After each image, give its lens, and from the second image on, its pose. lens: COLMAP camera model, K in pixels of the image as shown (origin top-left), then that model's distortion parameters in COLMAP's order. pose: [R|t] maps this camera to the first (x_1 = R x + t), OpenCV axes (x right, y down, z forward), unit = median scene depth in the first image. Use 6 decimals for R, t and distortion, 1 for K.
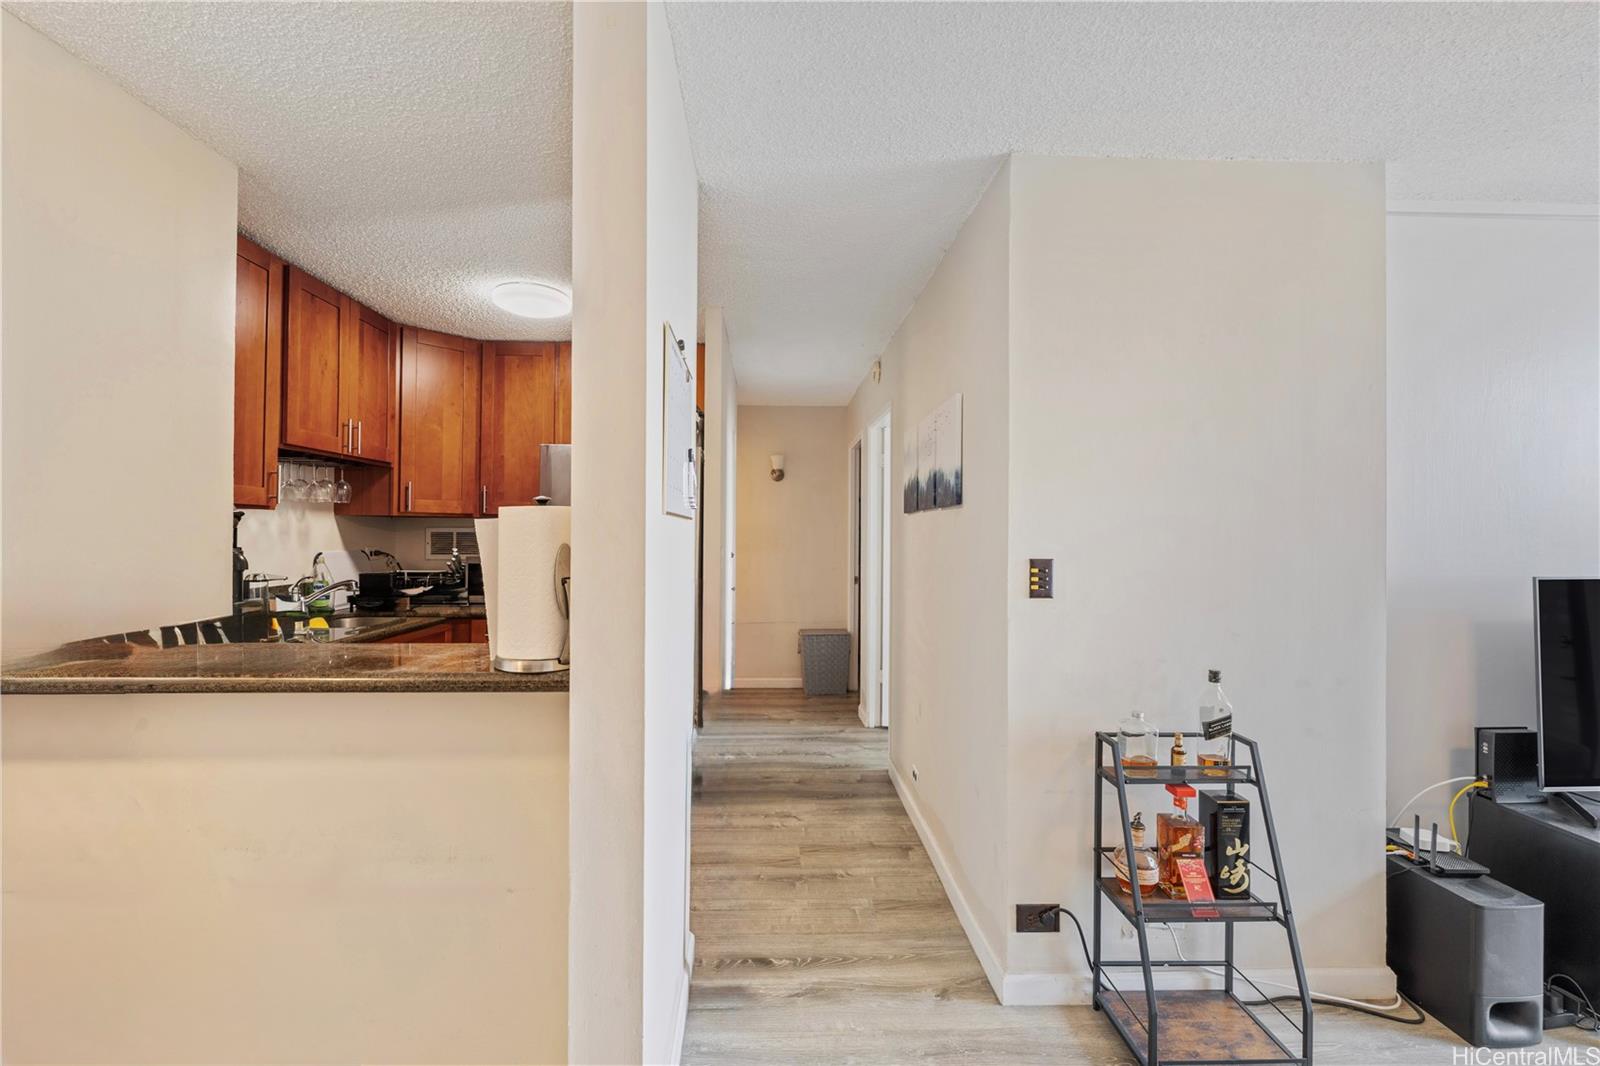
lens RADIAL K [[696.2, 0, 800.0], [0, 696.2, 533.0], [0, 0, 1]] dist [-0.000146, -0.000043]
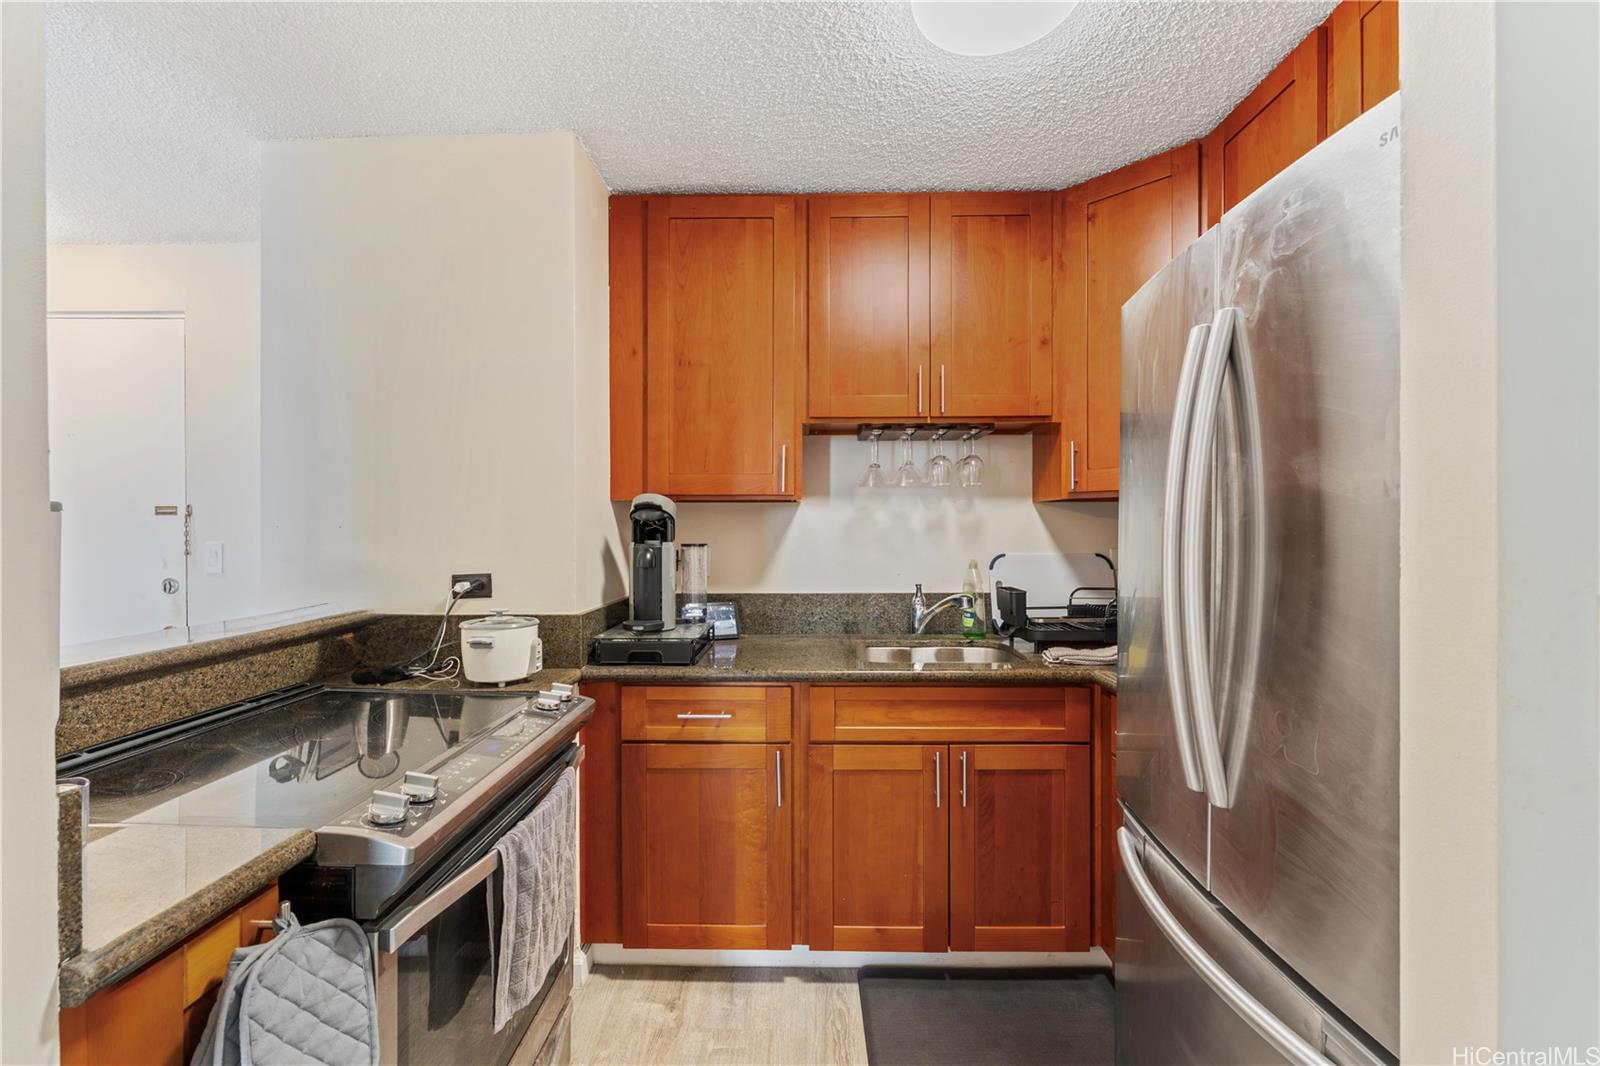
lens RADIAL K [[696.2, 0, 800.0], [0, 696.2, 533.0], [0, 0, 1]] dist [-0.000146, -0.000043]
pose [[-0.032817, -0.006274, -0.999442, 0.059478], [0.000724, 0.999980, -0.006301, 0.010095], [0.999461, -0.000930, -0.032812, 0.842297]]
